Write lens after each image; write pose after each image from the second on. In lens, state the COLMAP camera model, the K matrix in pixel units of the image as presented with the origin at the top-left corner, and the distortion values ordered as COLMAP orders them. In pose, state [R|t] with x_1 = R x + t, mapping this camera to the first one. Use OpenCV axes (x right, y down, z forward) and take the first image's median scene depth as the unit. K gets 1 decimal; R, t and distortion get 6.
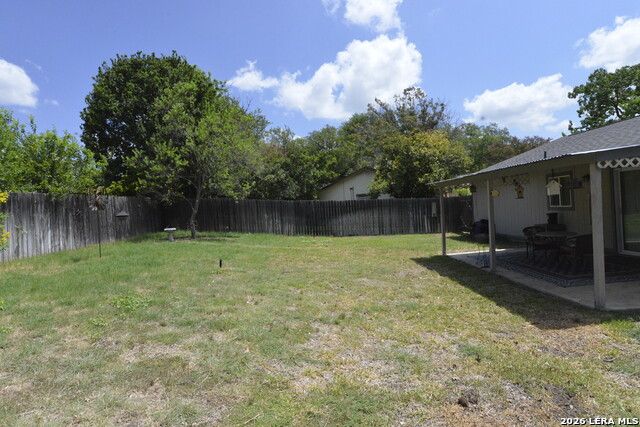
lens RADIAL K [[345.8, 0, 320.0], [0, 345.8, 213.5], [0, 0, 1]] dist [0.027827, -0.000819]
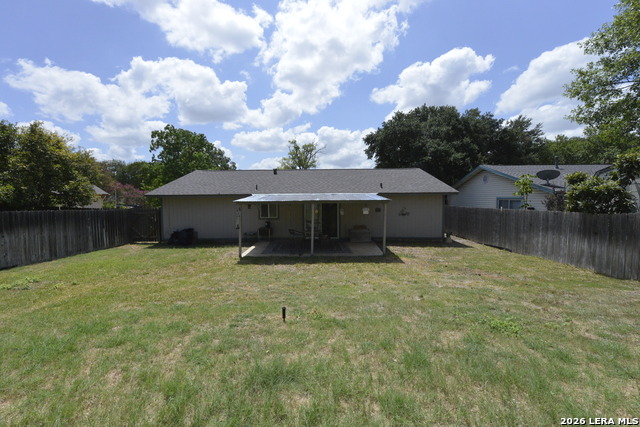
lens RADIAL K [[257.5, 0, 320.0], [0, 257.5, 213.5], [0, 0, 1]] dist [-0.002023, -0.000288]
pose [[0.020198, -0.008400, 0.999761, -0.436951], [0.021887, 0.999729, 0.007958, -0.033972], [-0.999556, 0.021721, 0.020377, 0.507665]]
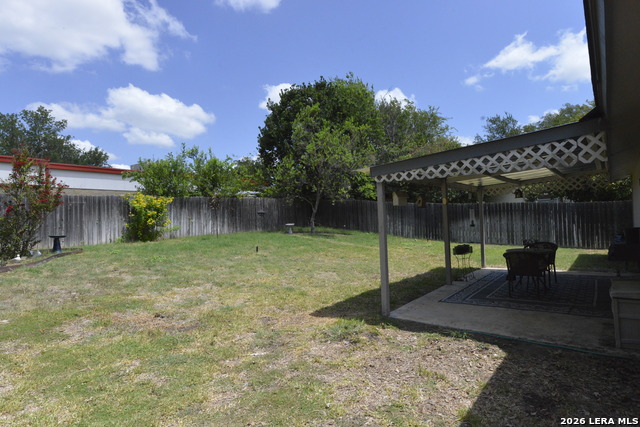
lens RADIAL K [[374.7, 0, 320.0], [0, 374.7, 213.5], [0, 0, 1]] dist [0.002703, 0.000862]
pose [[0.779692, 0.032512, -0.625319, 0.465554], [-0.031462, 0.999424, 0.012733, -0.014364], [0.625373, 0.009746, 0.780265, -0.000054]]
